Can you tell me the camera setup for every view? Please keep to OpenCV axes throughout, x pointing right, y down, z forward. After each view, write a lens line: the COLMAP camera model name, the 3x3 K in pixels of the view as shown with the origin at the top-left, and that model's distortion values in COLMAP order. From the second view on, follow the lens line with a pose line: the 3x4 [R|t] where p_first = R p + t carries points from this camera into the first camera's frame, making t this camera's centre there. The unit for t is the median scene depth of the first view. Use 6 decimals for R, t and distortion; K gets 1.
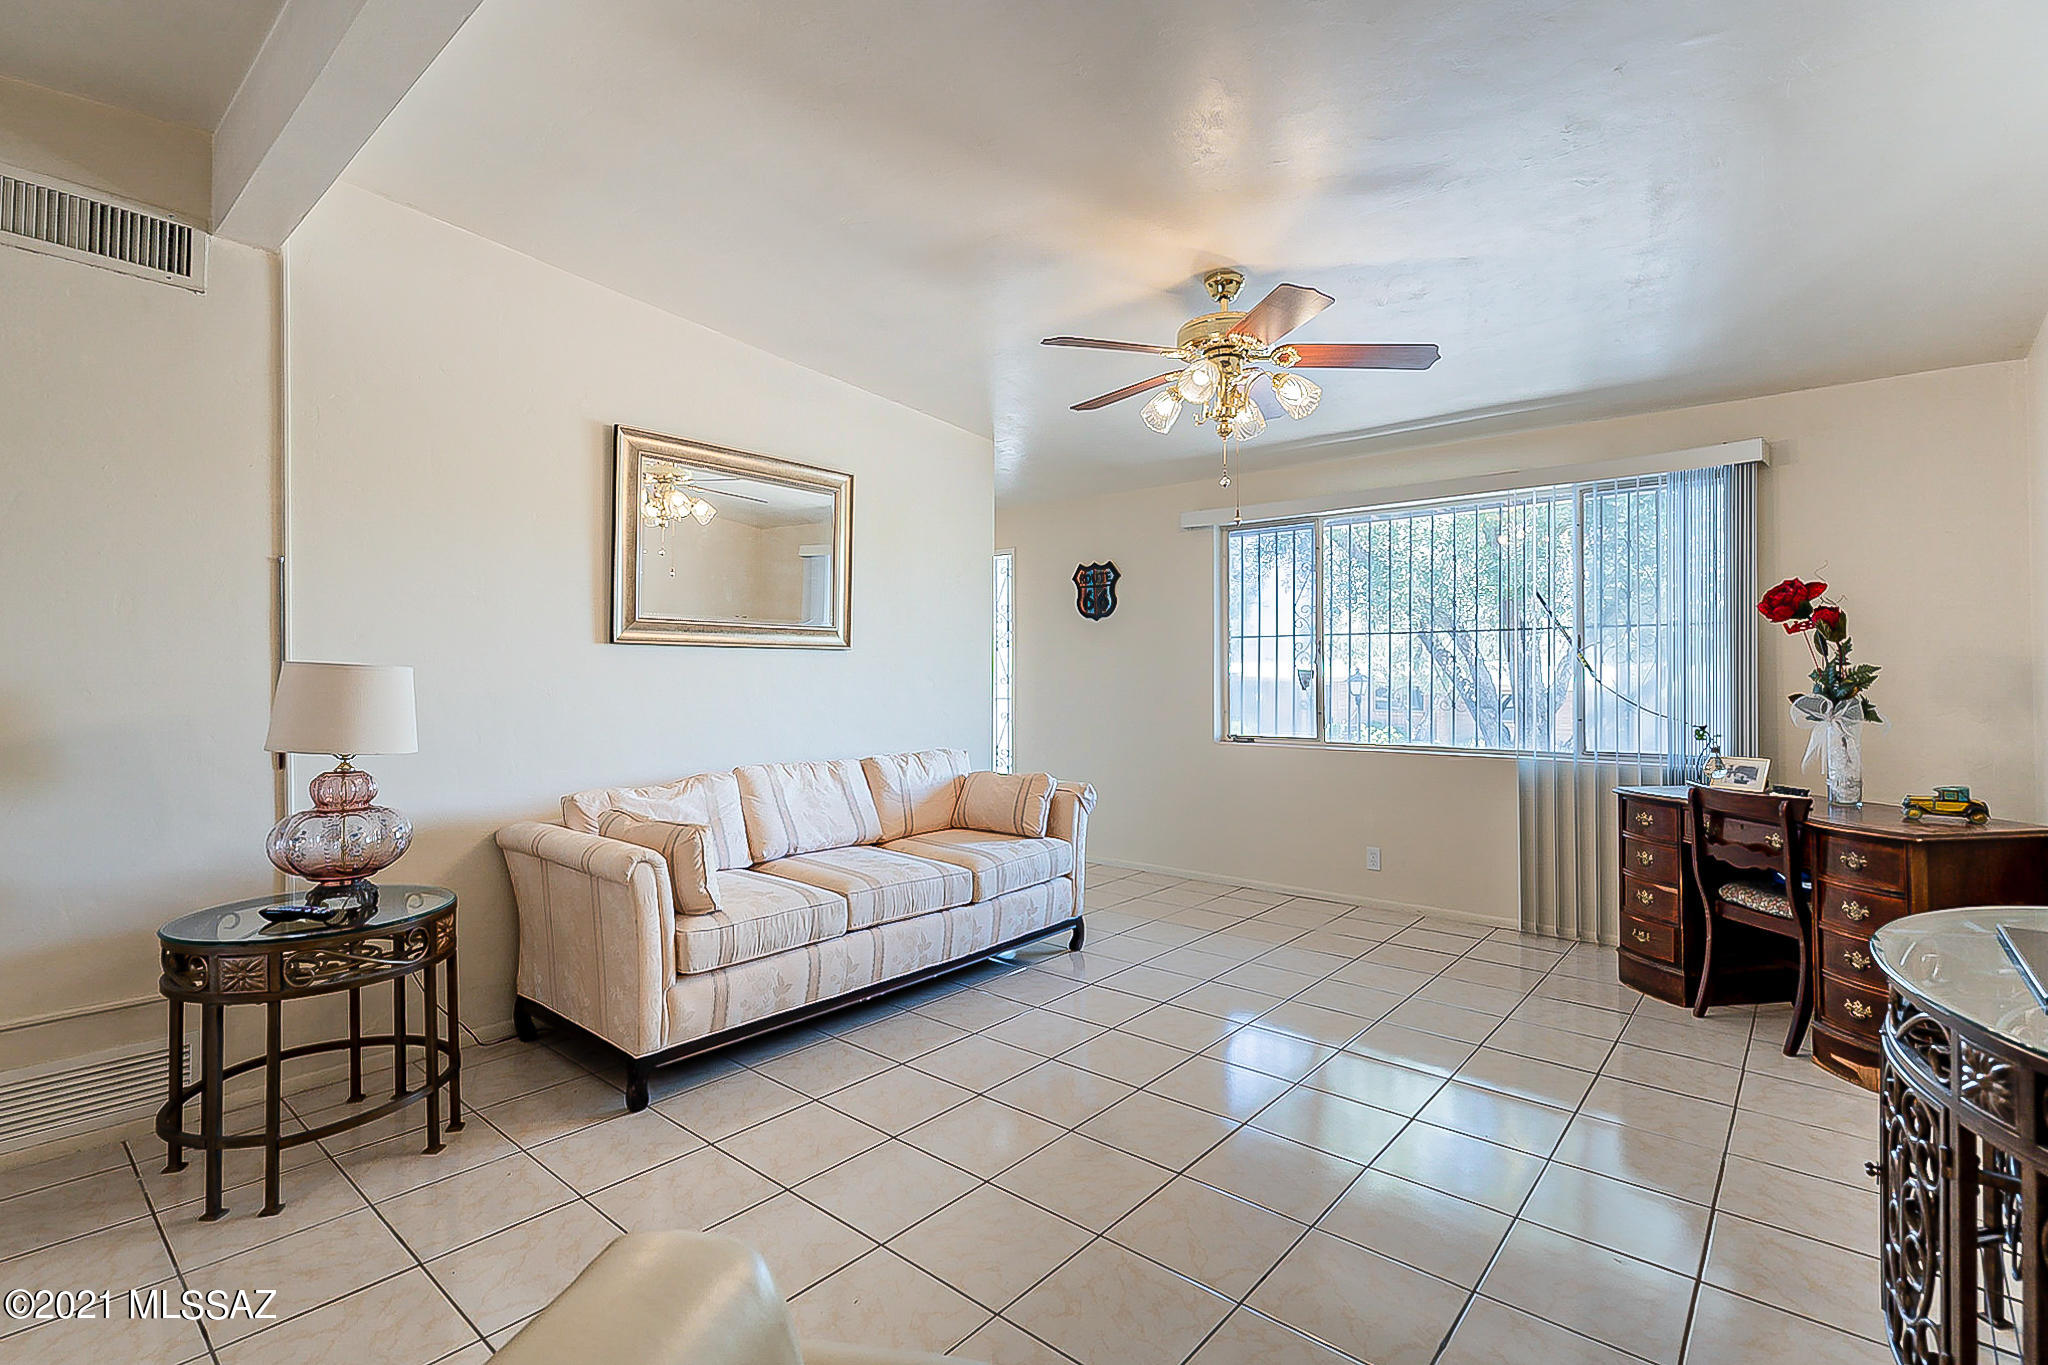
lens RADIAL K [[936.7, 0, 1024.0], [0, 936.7, 682.5], [0, 0, 1]] dist [-0.000832, -0.000116]
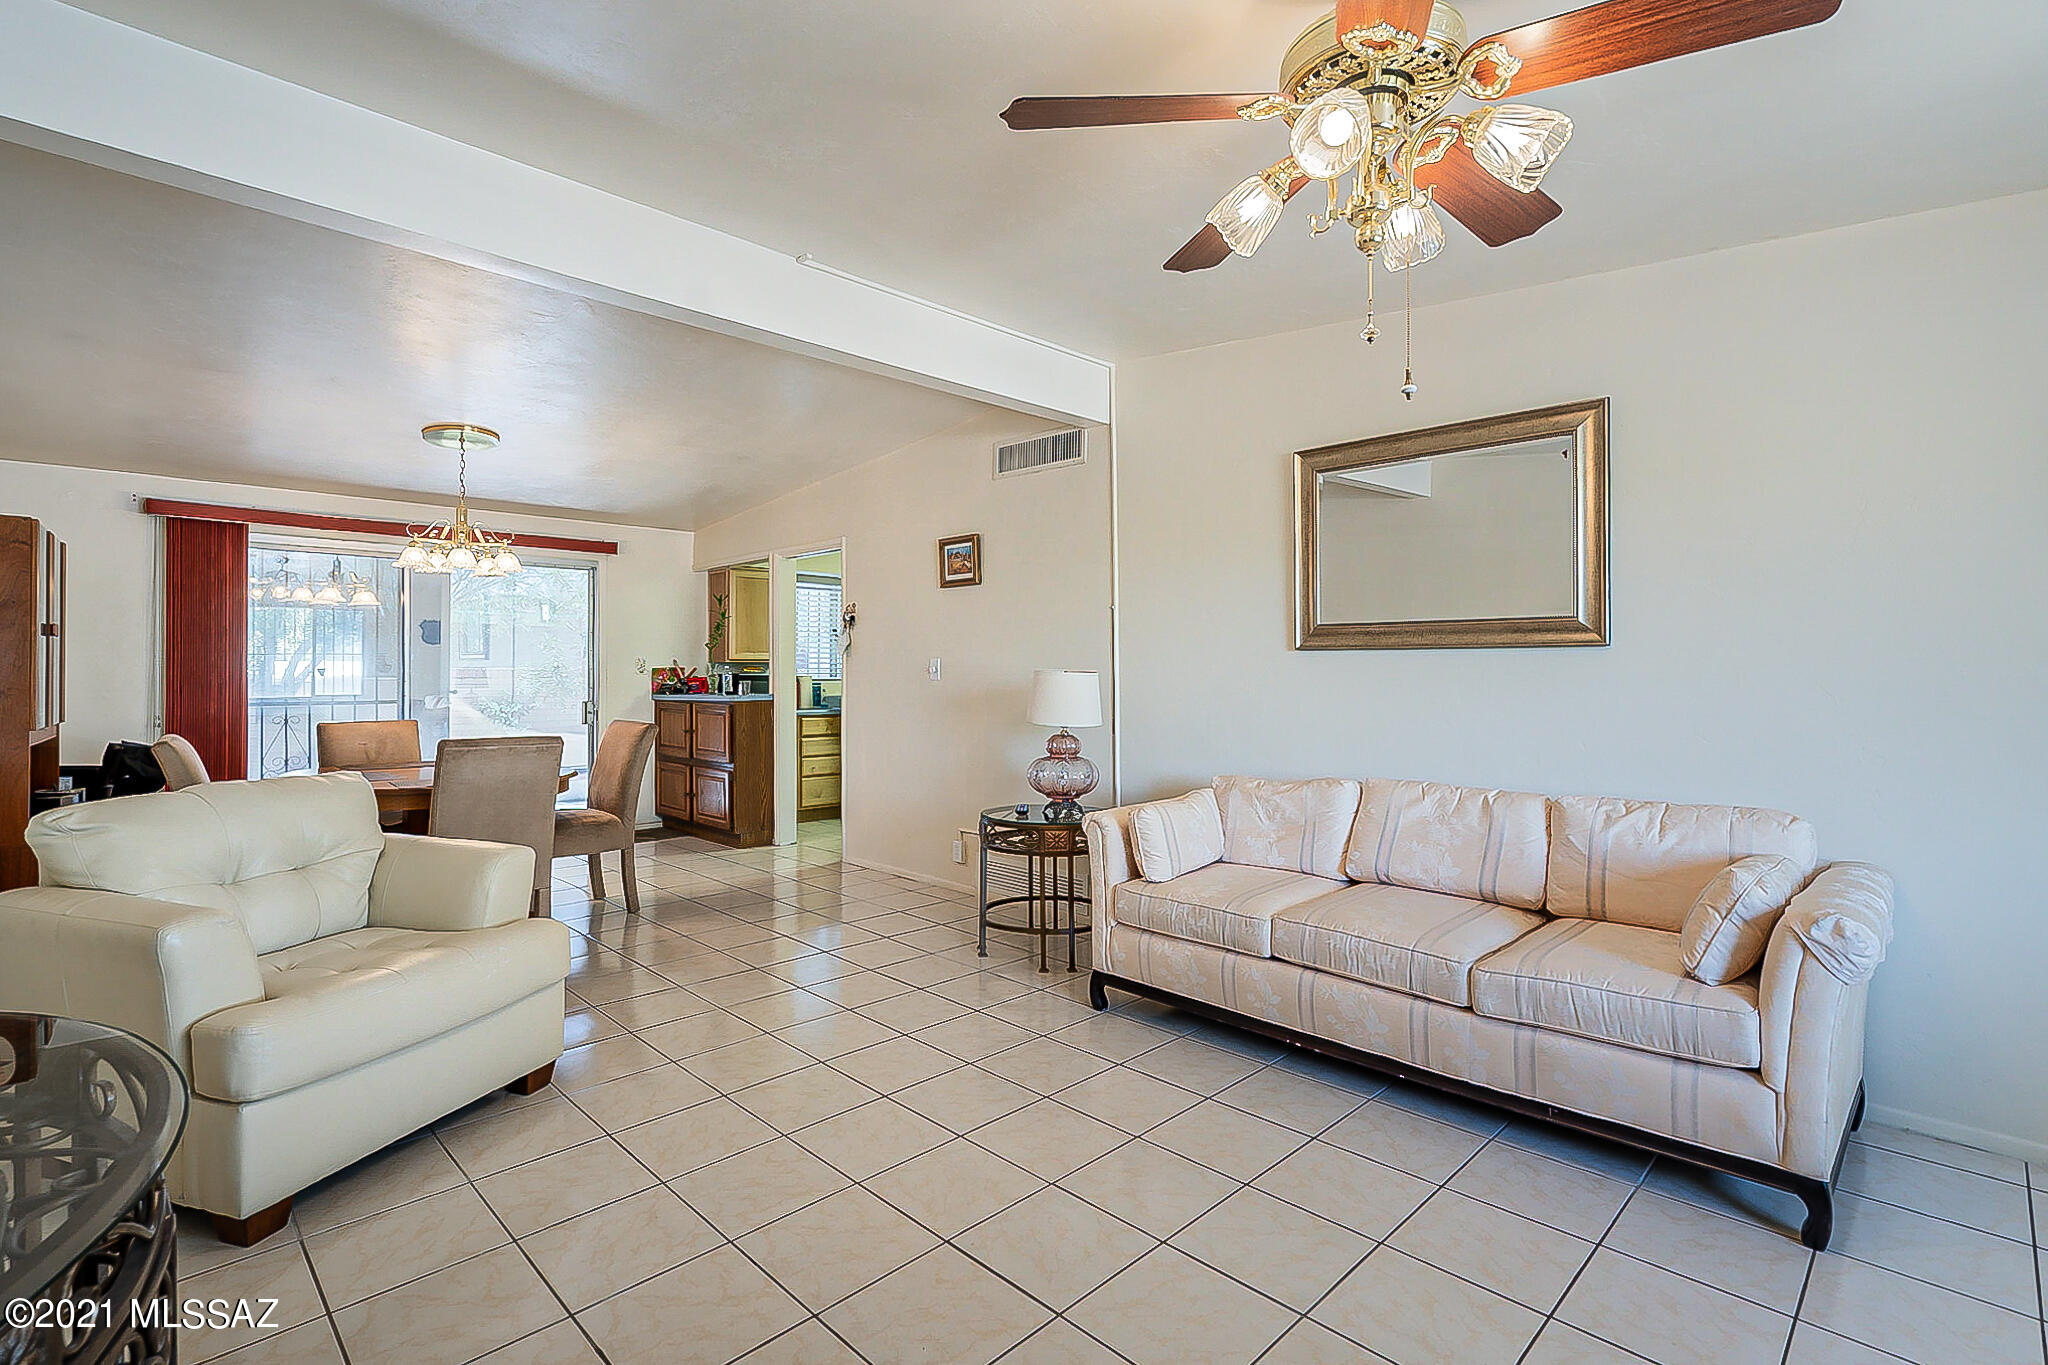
lens RADIAL K [[960.8, 0, 1024.0], [0, 960.8, 682.5], [0, 0, 1]] dist [0.000762, 0.000156]
pose [[-0.080676, 0.011813, -0.996670, 0.789299], [-0.006526, 0.999902, 0.012379, -0.016952], [0.996719, 0.007503, -0.080591, 0.849772]]
